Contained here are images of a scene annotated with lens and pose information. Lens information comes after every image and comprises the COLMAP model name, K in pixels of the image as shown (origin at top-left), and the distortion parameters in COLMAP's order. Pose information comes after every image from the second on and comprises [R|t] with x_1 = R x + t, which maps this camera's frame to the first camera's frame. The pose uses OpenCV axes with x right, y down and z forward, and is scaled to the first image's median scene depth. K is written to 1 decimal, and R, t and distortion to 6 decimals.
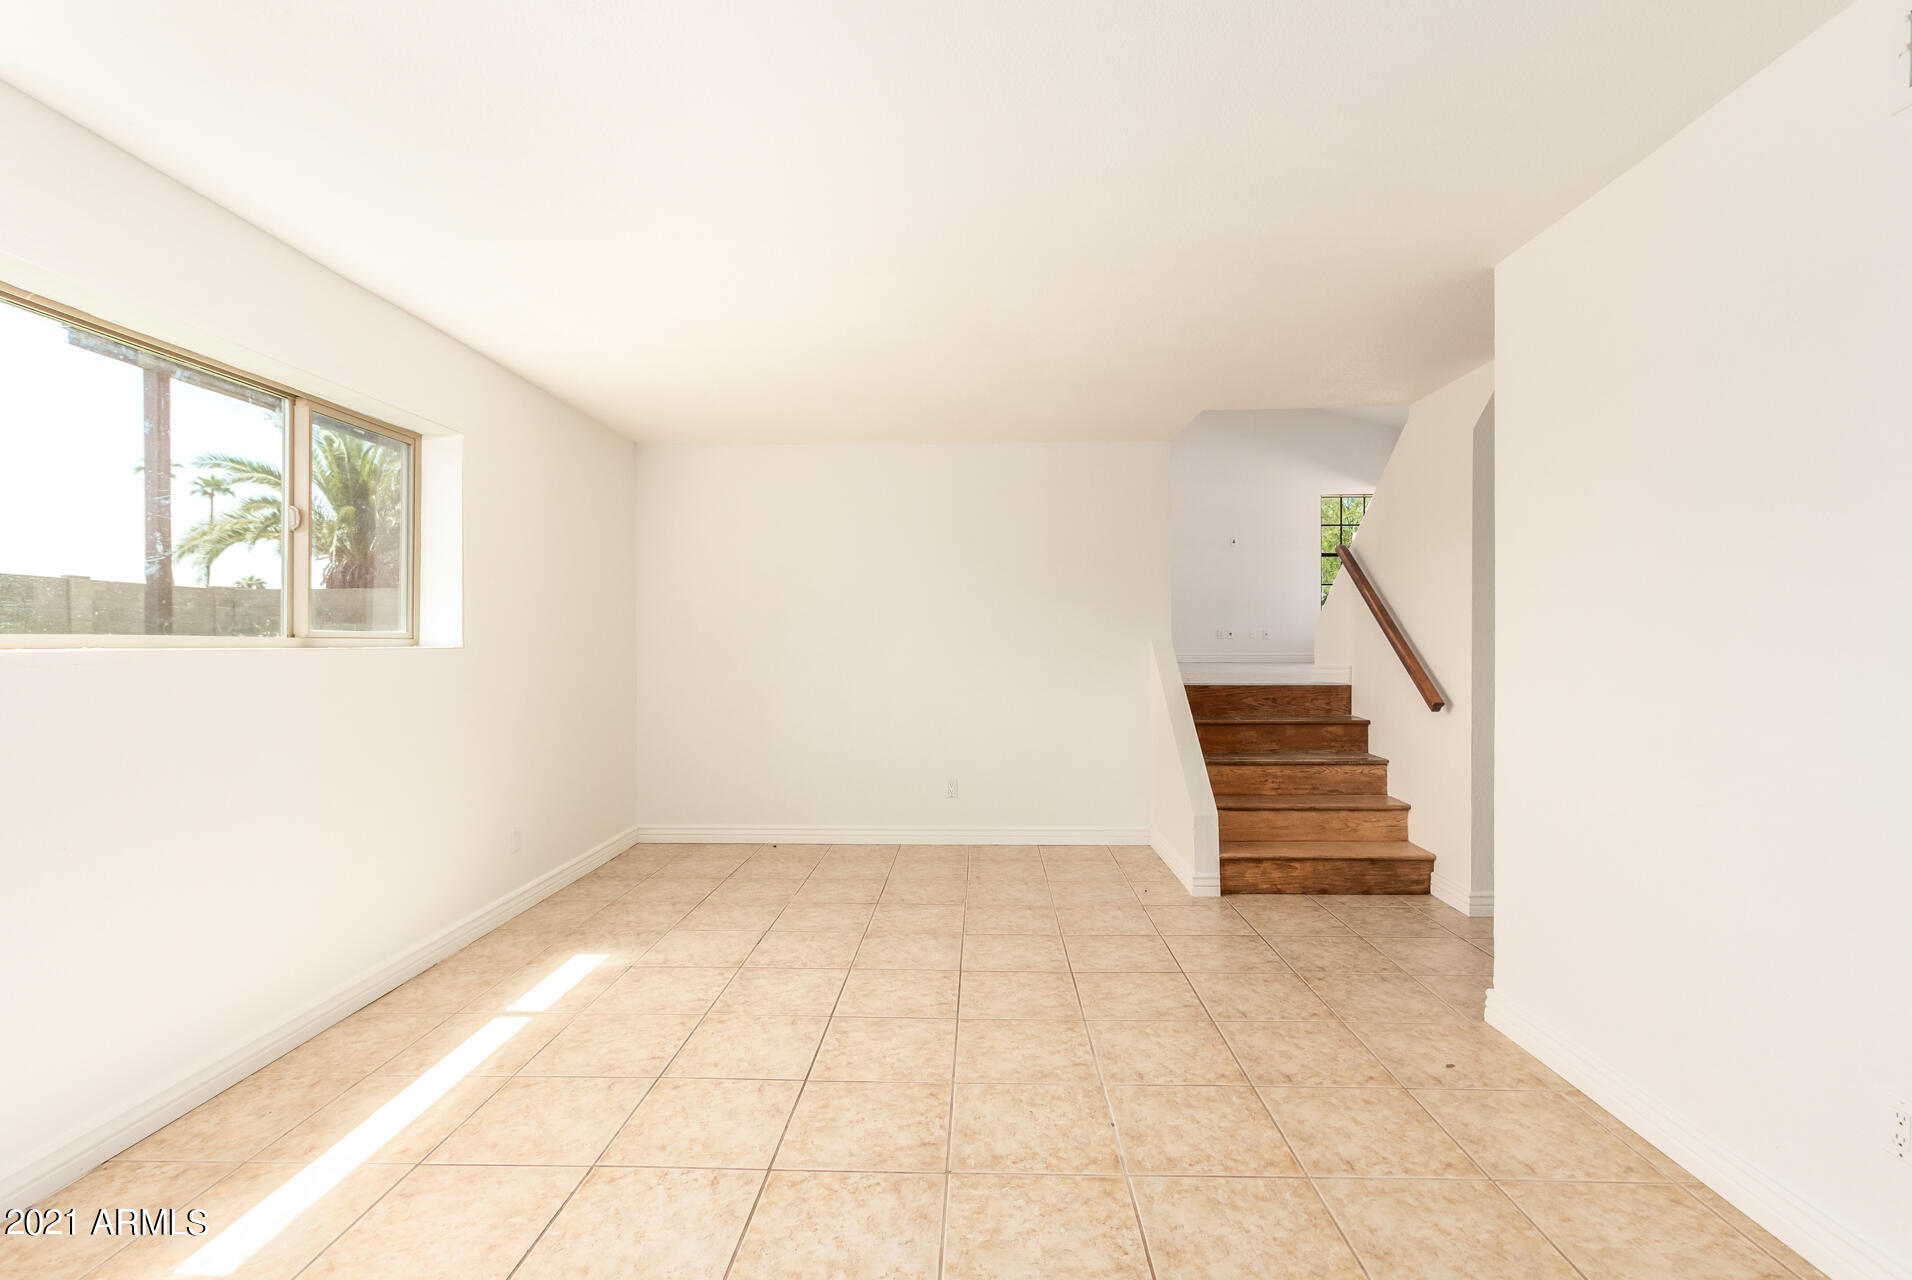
lens RADIAL K [[884.4, 0, 960.7], [0, 884.4, 638.7], [0, 0, 1]] dist [-0.000344, -0.000685]
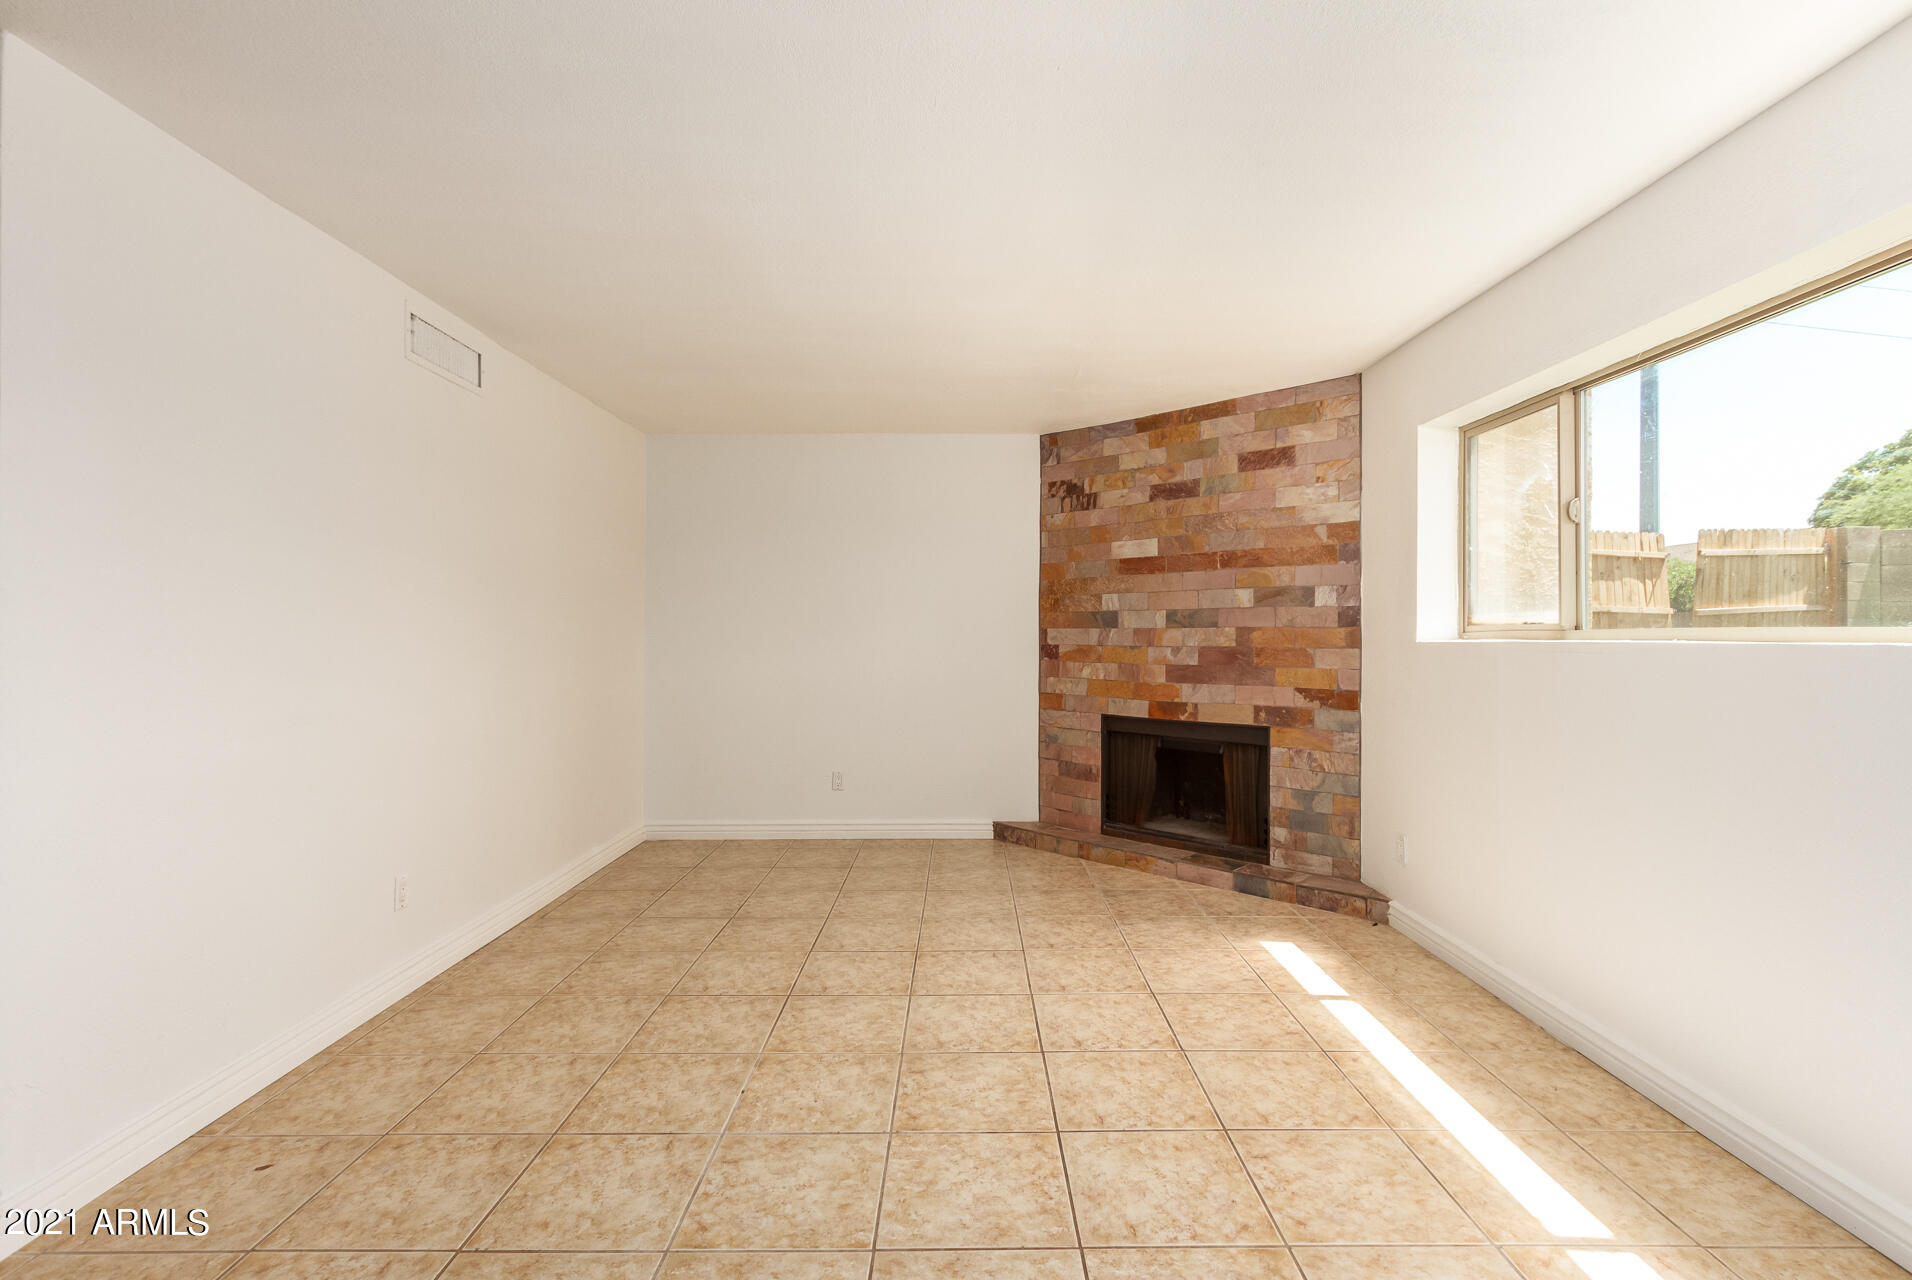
lens RADIAL K [[884.4, 0, 960.7], [0, 884.4, 638.7], [0, 0, 1]] dist [-0.000344, -0.000685]
pose [[-0.999677, 0.000192, -0.025408, -0.059093], [0.000203, 1.000000, -0.000414, 0.008425], [0.025408, -0.000419, -0.999677, 1.989377]]
